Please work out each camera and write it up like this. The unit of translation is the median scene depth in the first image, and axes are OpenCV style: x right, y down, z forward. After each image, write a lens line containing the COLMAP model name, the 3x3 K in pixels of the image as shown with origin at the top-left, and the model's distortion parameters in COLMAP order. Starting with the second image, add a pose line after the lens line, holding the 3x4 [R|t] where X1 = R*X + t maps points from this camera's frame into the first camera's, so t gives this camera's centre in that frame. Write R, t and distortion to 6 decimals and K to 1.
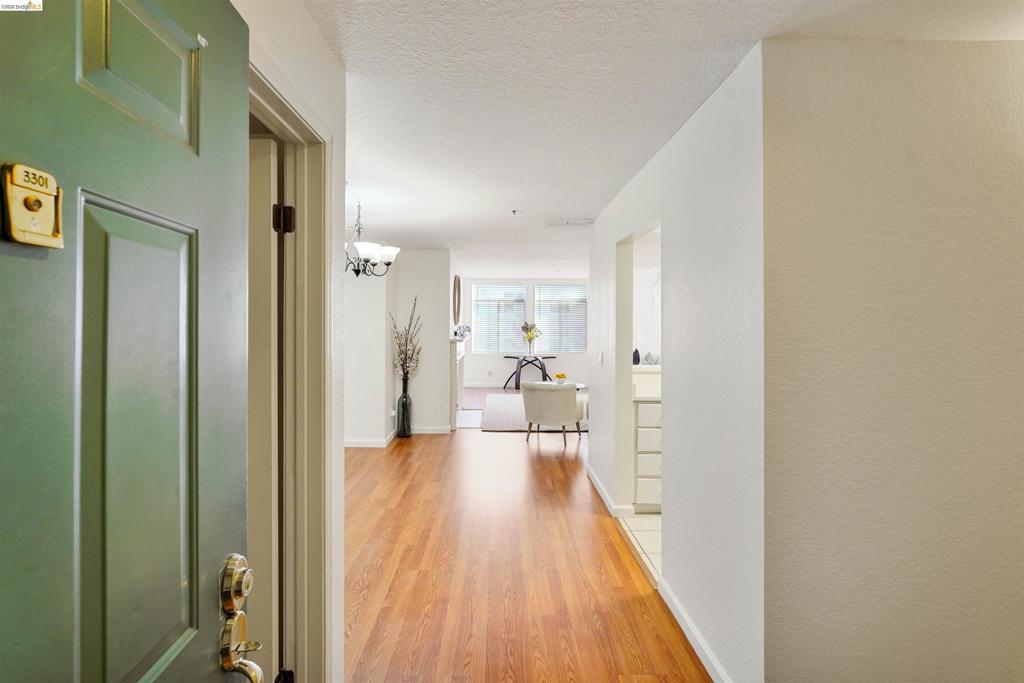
lens RADIAL K [[457.2, 0, 497.9], [0, 457.2, 322.4], [0, 0, 1]] dist [-0.011911, 0.007237]
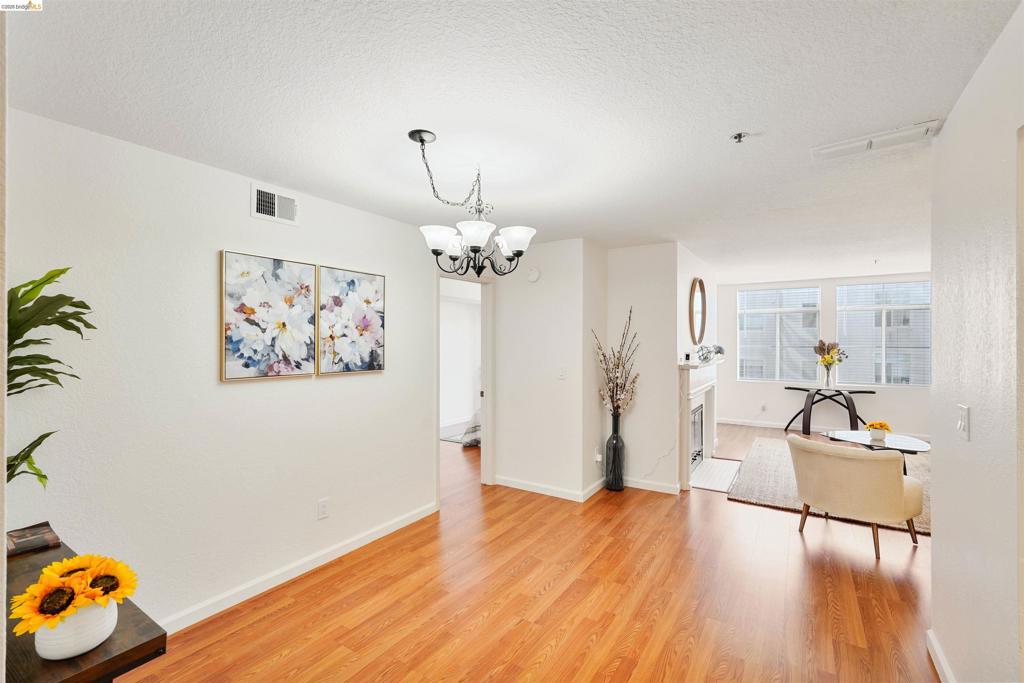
lens RADIAL K [[457.2, 0, 506.4], [0, 457.2, 342.6], [0, 0, 1]] dist [-0.011911, 0.007237]
pose [[0.841003, -0.000263, -0.541030, 0.058338], [0.002179, 0.999993, 0.002901, -0.001000], [0.541026, -0.003619, 0.840998, 0.246786]]
